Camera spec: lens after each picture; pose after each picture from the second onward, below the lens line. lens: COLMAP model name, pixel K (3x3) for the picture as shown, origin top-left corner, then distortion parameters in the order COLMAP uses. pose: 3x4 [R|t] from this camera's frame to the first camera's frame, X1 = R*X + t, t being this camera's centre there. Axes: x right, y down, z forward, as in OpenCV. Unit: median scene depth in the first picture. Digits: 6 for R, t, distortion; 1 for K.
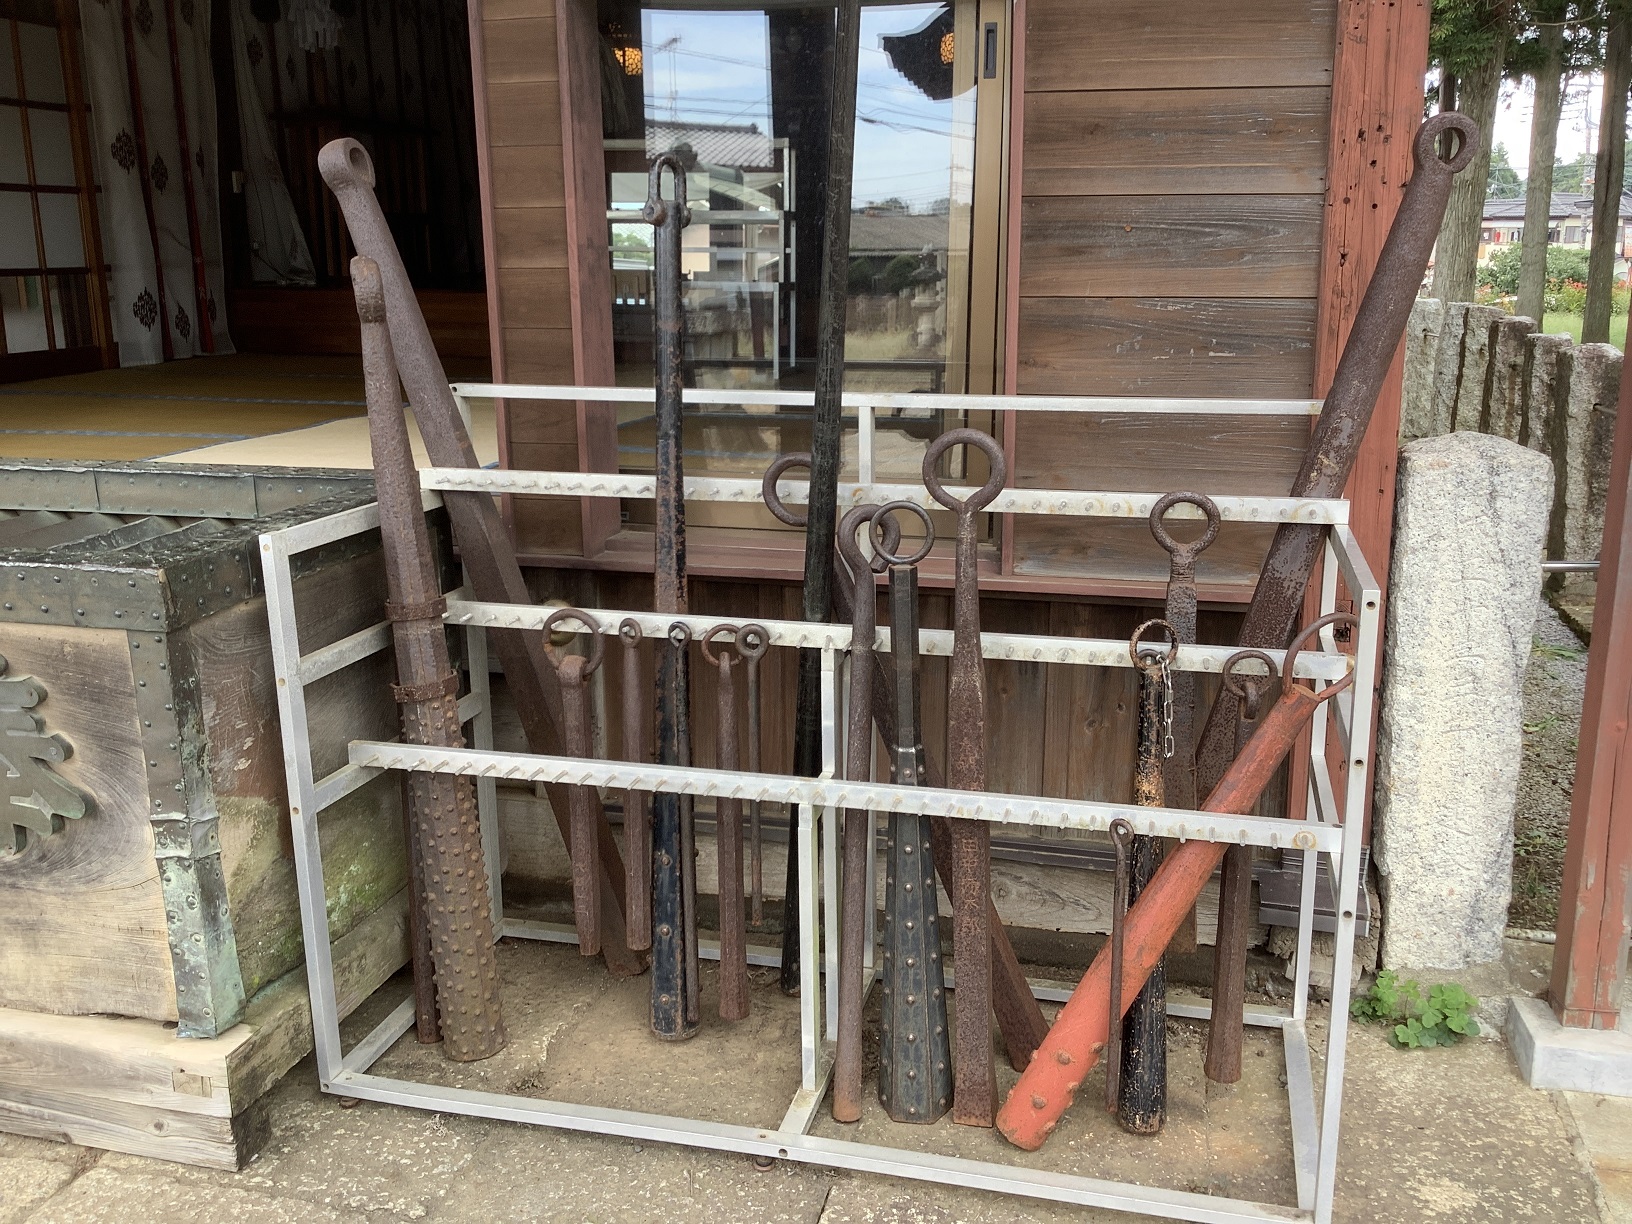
lens RADIAL K [[1495.2, 0, 825.1], [0, 1495.2, 612.4], [0, 0, 1]] dist [0.130807, -0.251570]
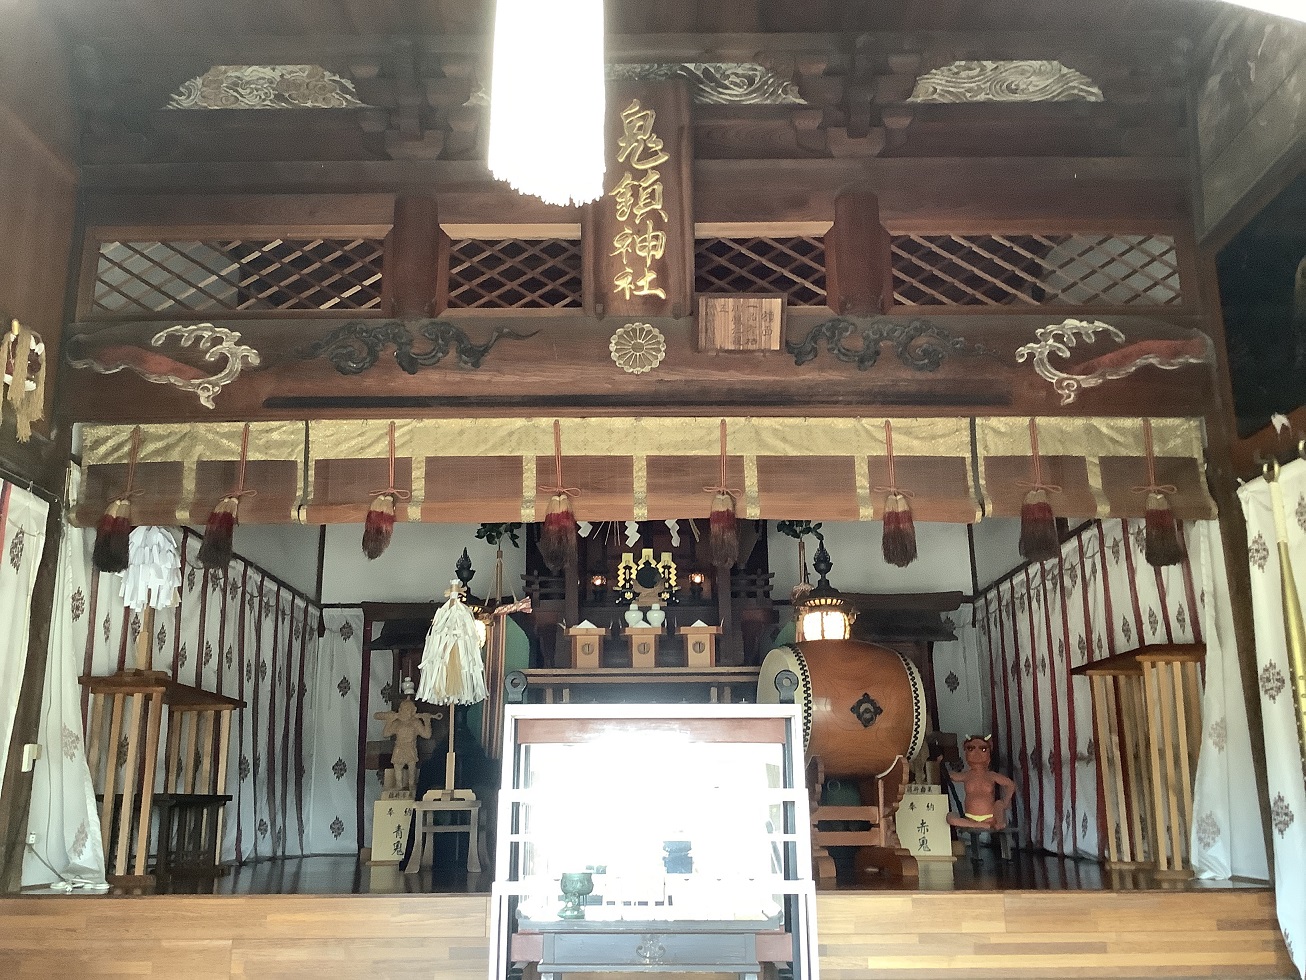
lens RADIAL K [[1196.5, 0, 660.3], [0, 1196.5, 490.3], [0, 0, 1]] dist [0.130807, -0.251570]
pose [[0.969561, 0.059130, 0.237601, -0.221003], [0.061493, 0.880494, -0.470052, -0.087291], [-0.237000, 0.470355, 0.850057, 0.315683]]
